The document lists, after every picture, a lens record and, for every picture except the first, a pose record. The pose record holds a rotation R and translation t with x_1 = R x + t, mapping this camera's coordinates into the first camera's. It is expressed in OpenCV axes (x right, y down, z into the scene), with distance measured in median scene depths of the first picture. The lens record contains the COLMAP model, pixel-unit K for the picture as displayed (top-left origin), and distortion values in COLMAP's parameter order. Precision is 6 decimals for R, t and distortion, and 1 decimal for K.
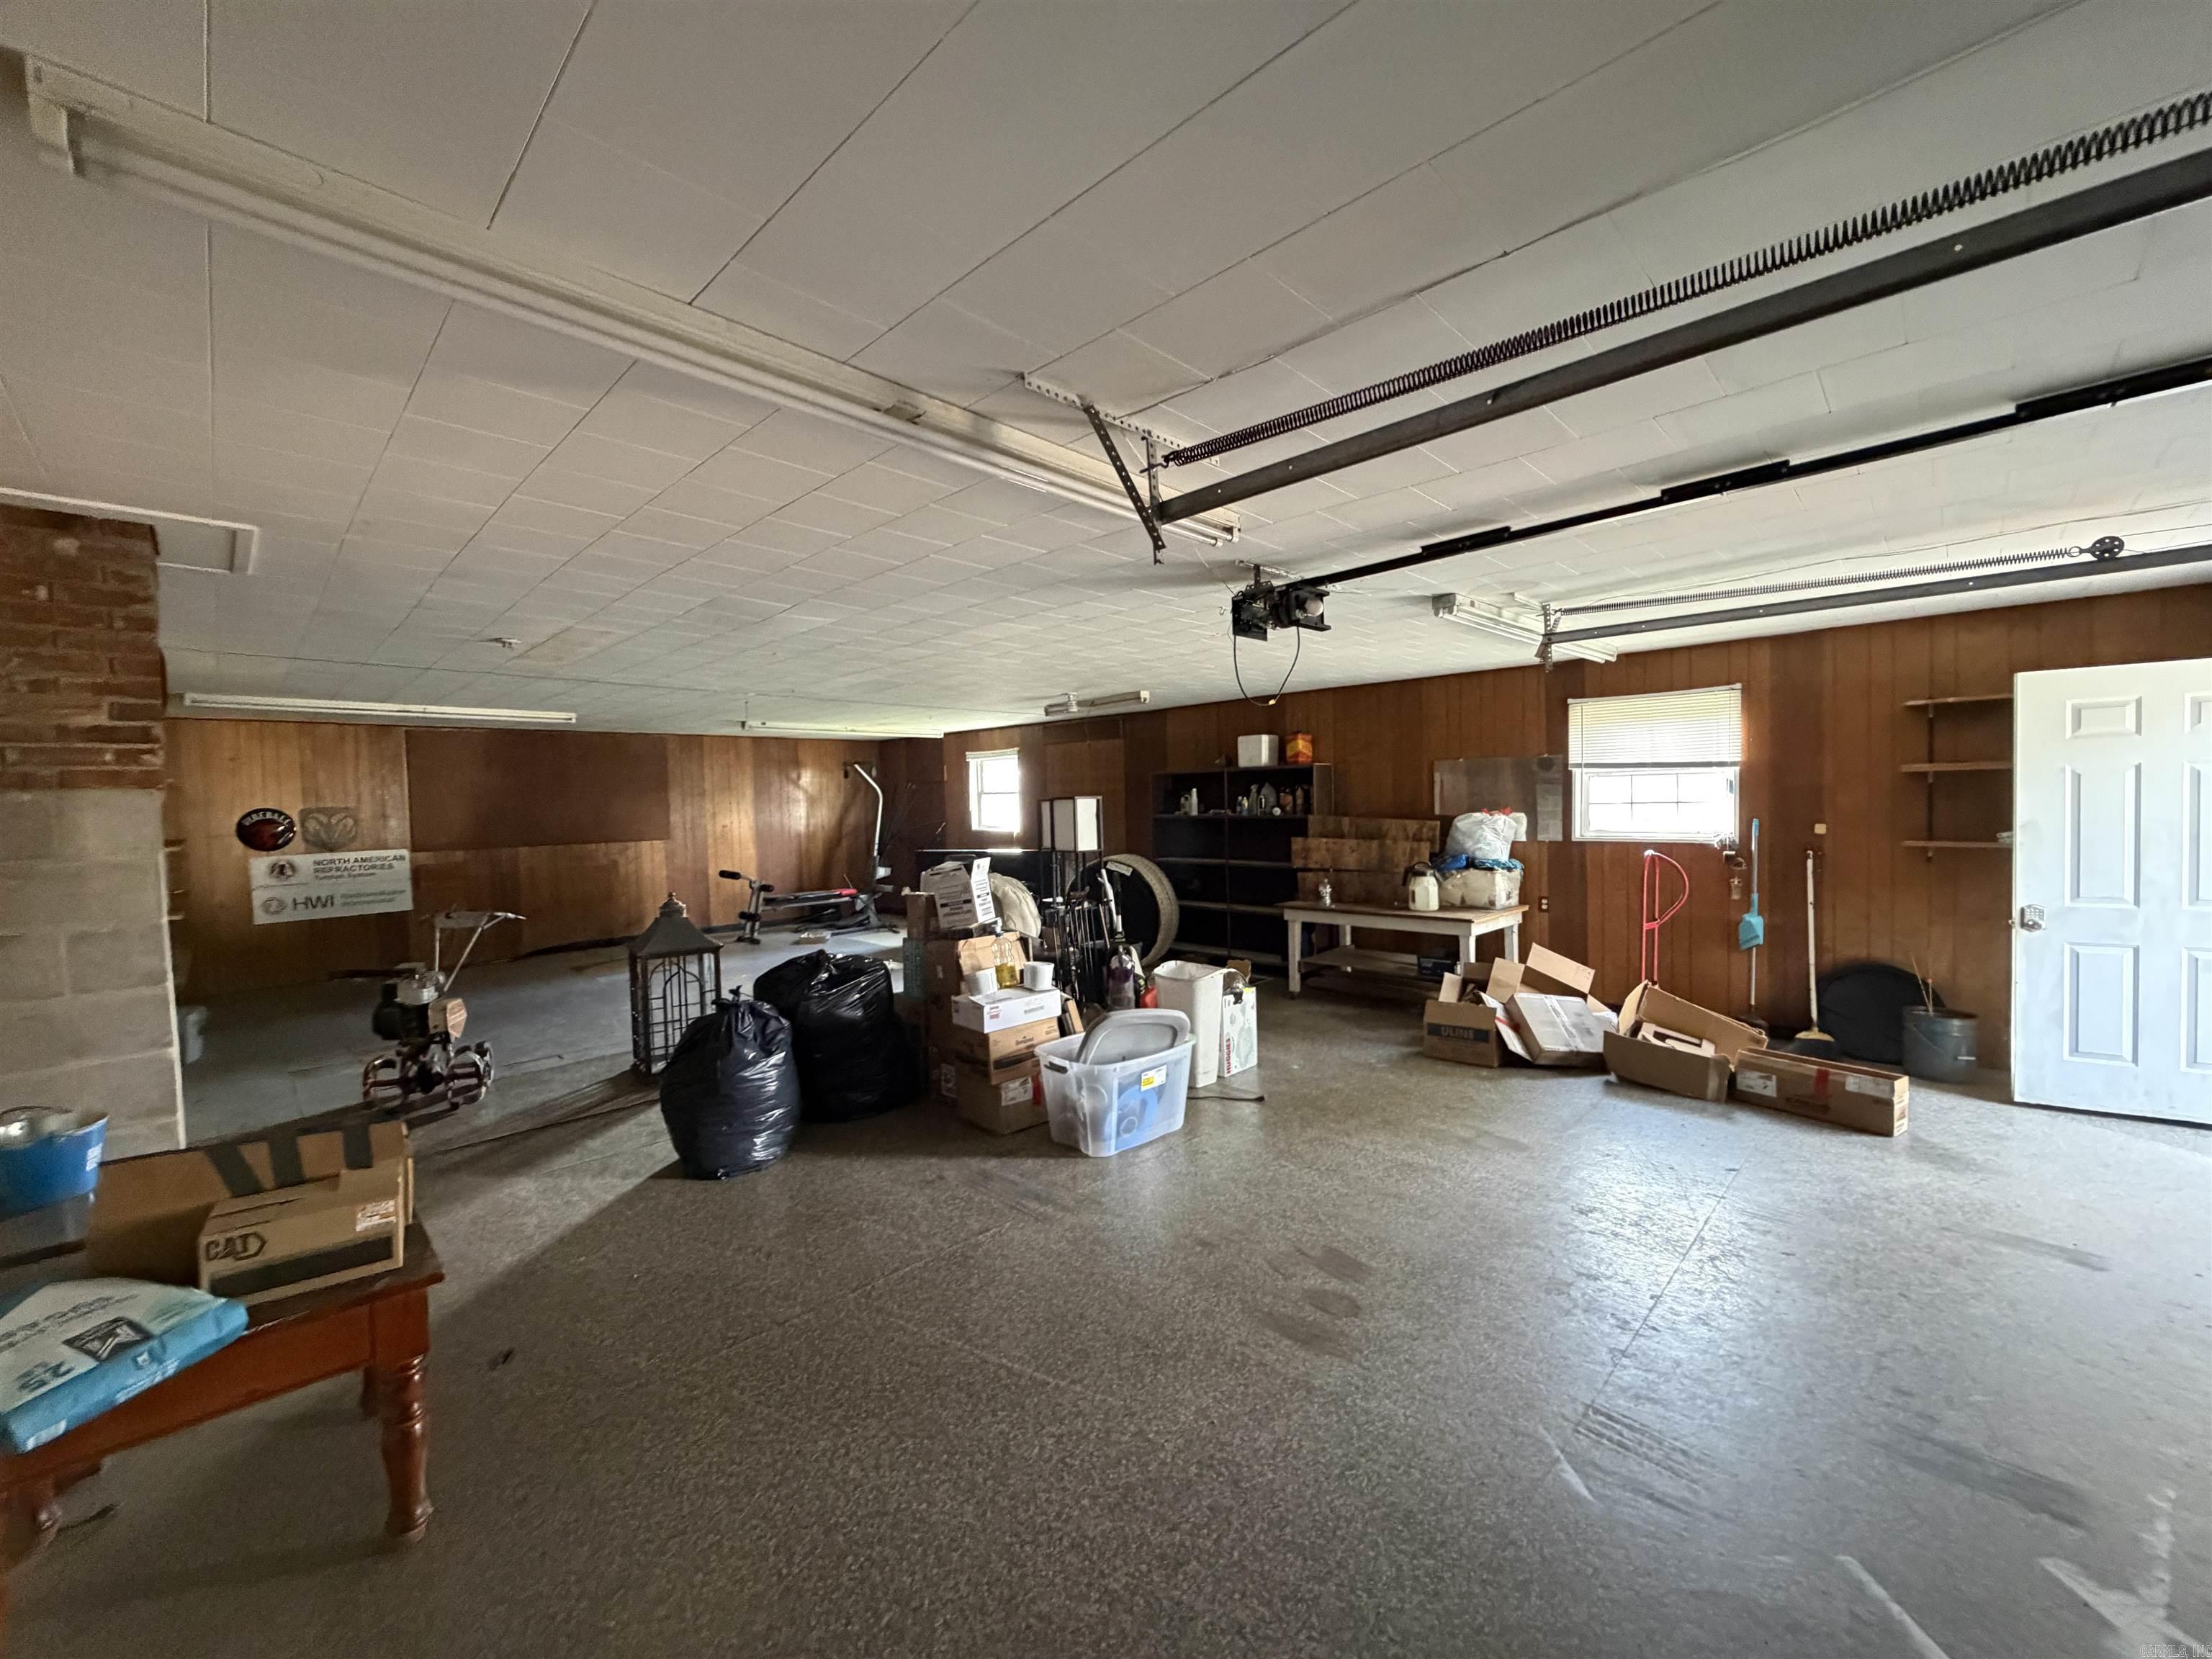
lens RADIAL K [[876.5, 0, 1106.7], [0, 876.5, 827.5], [0, 0, 1]] dist [0.001370, -0.000225]
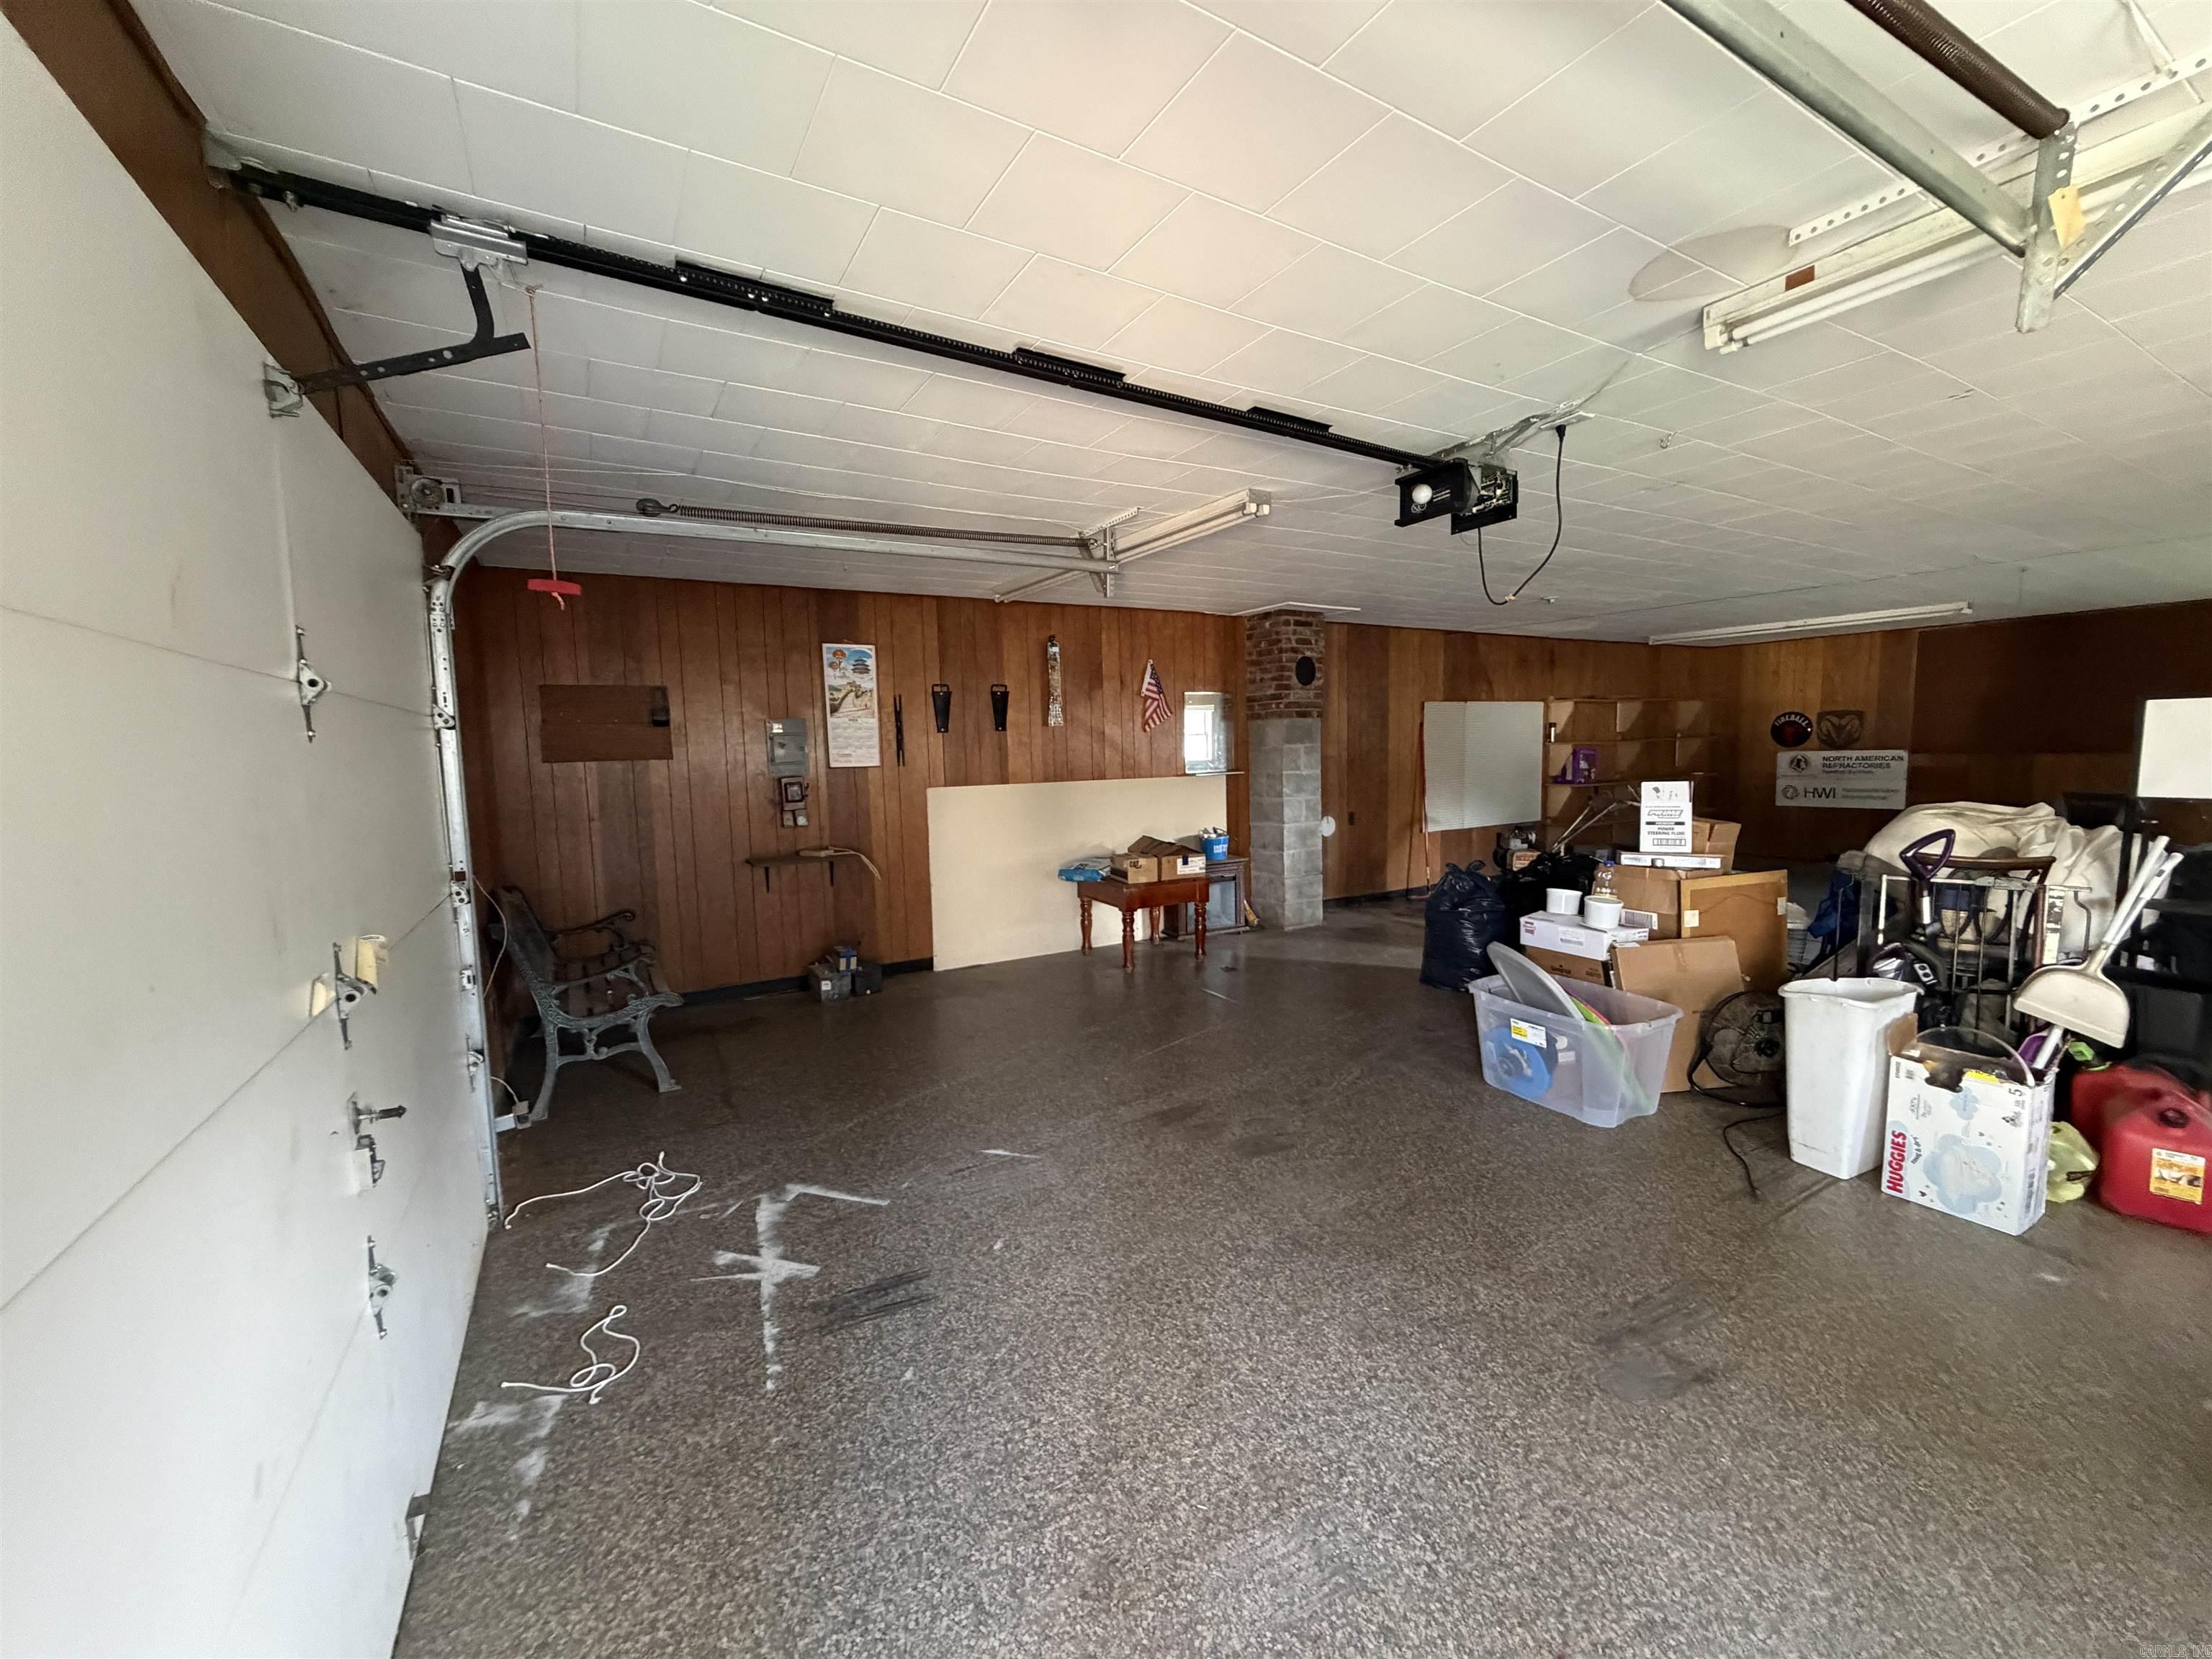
lens RADIAL K [[876.5, 0, 1103.5], [0, 876.5, 830.5], [0, 0, 1]] dist [0.001370, -0.000225]
pose [[-0.256547, 0.126206, -0.958257, 0.495449], [-0.000280, 0.991428, 0.130650, -0.018063], [0.966532, 0.033786, -0.254312, 0.397360]]
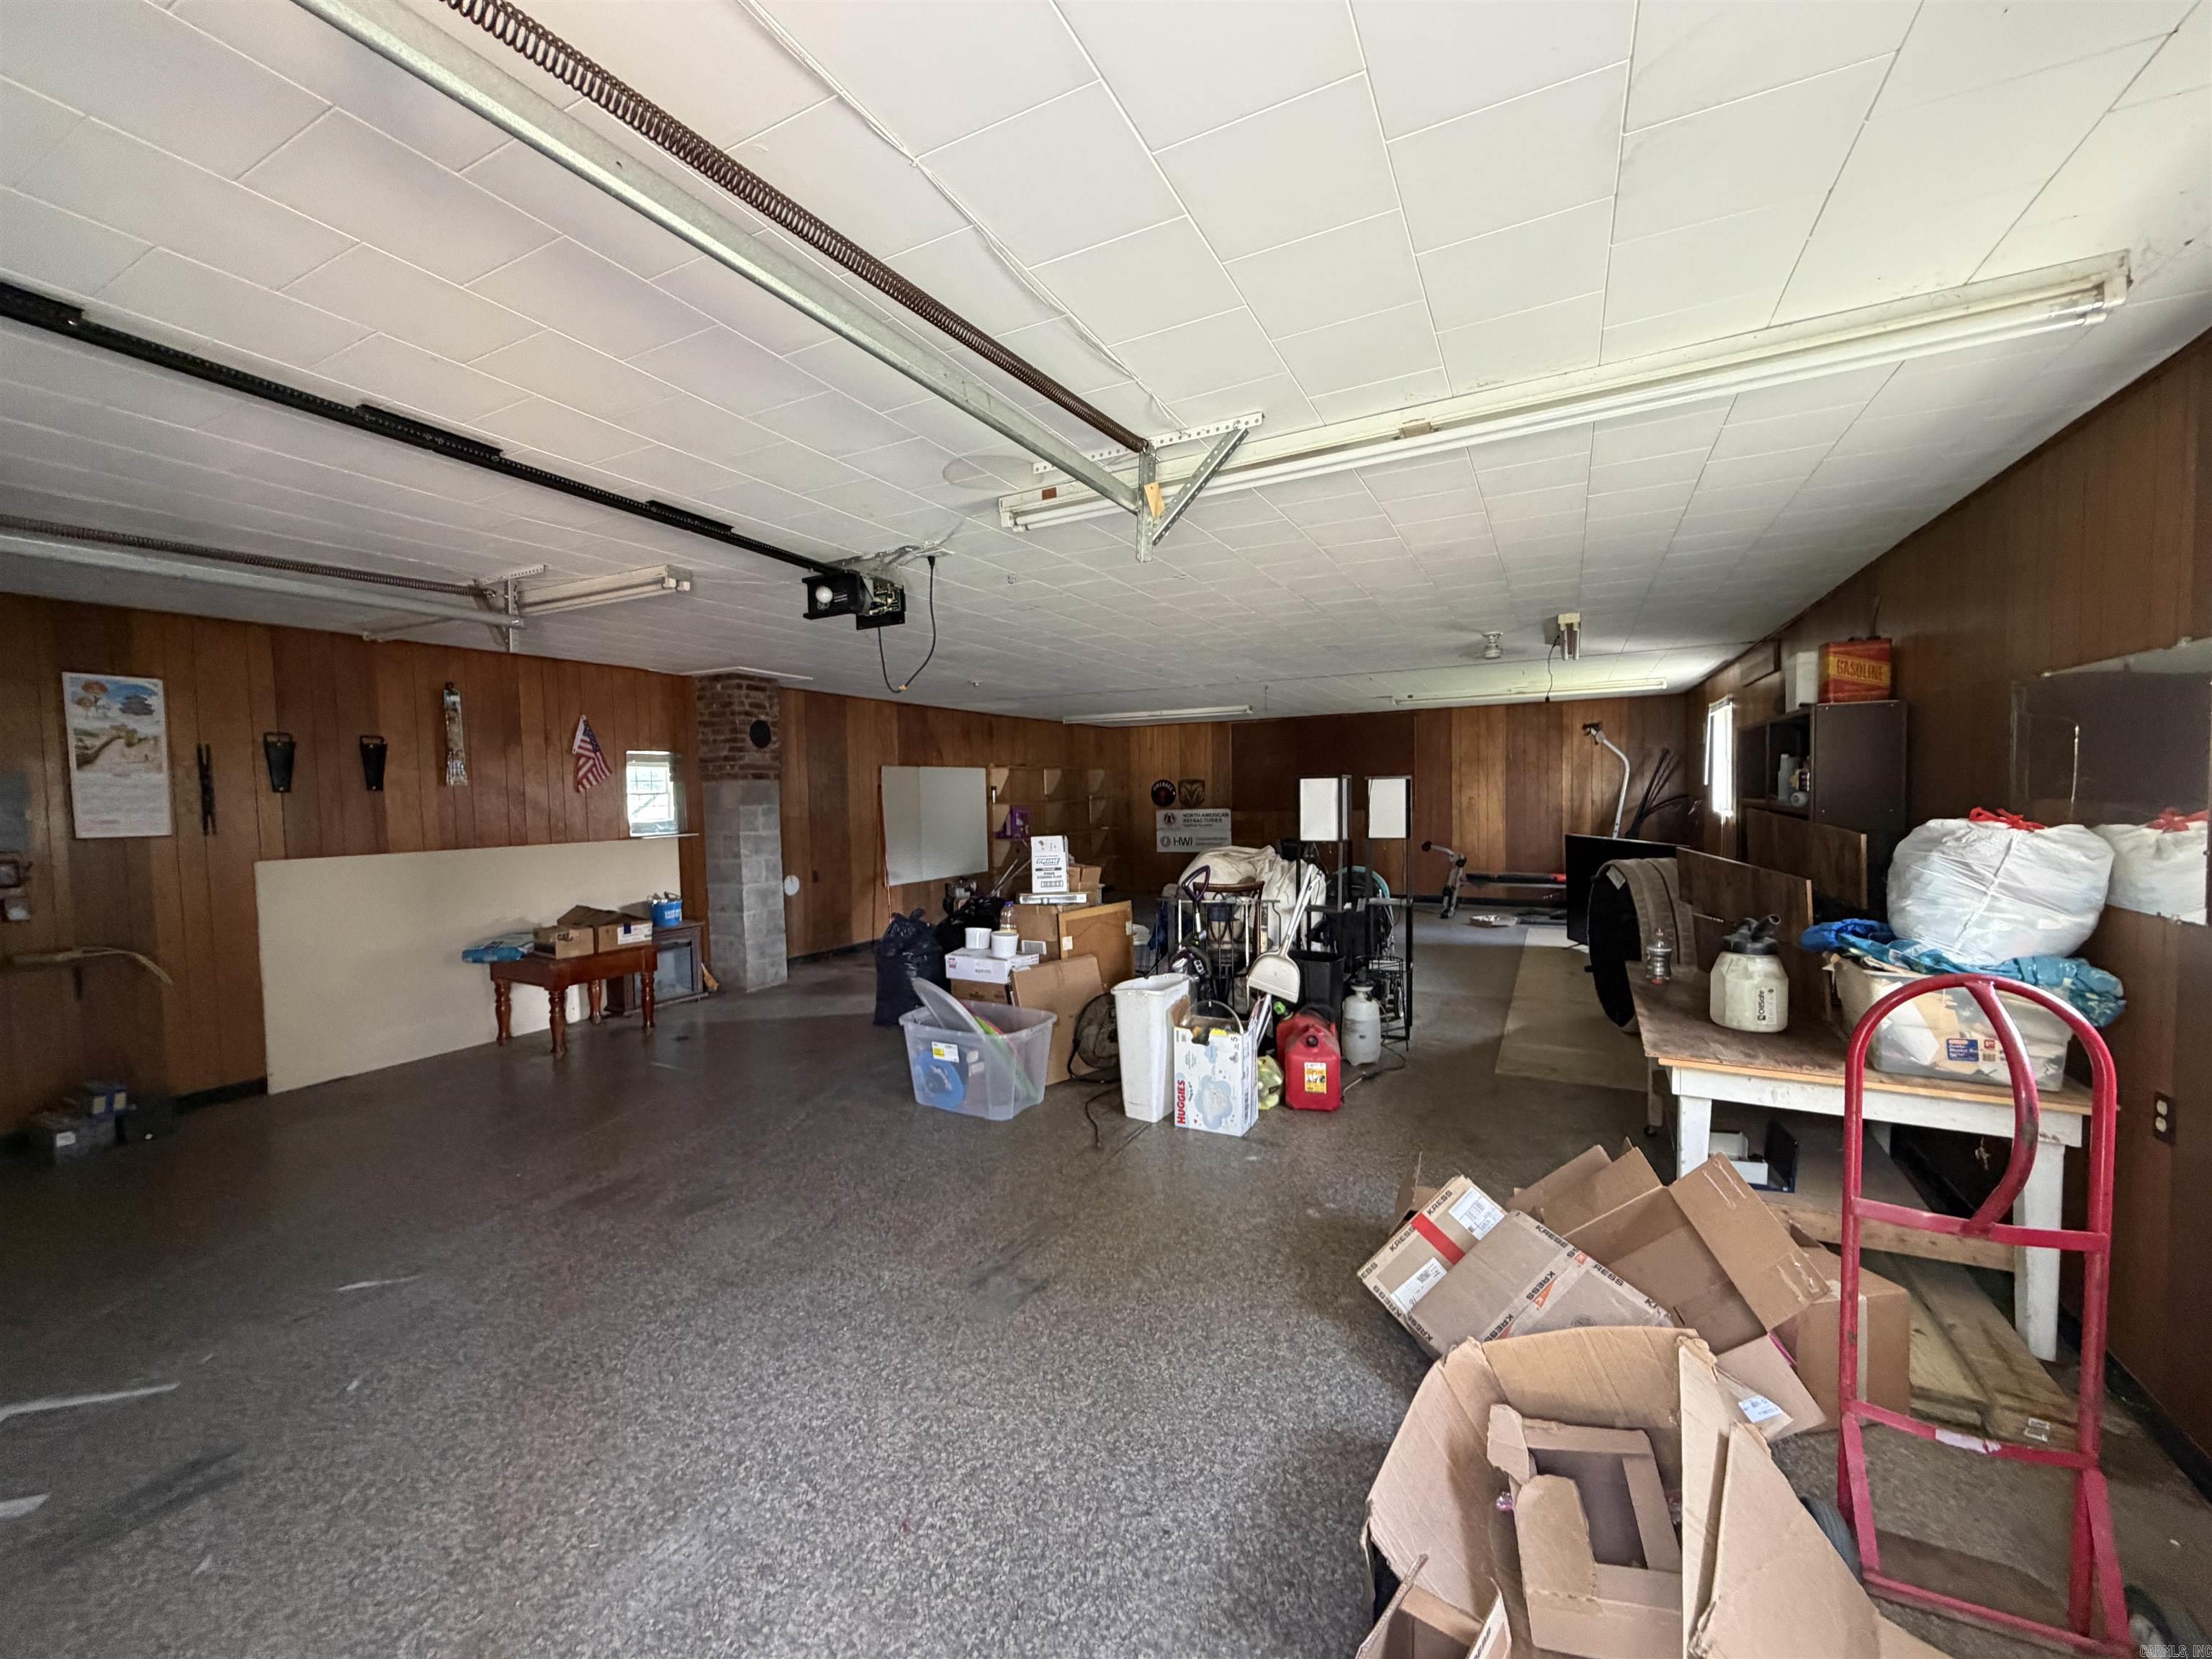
lens RADIAL K [[876.5, 0, 1099.3], [0, 876.5, 830.3], [0, 0, 1]] dist [0.001370, -0.000225]
pose [[0.295240, 0.061721, -0.953427, 0.544439], [-0.018001, 0.998093, 0.059038, -0.022714], [0.955254, -0.000268, 0.295788, 0.429158]]
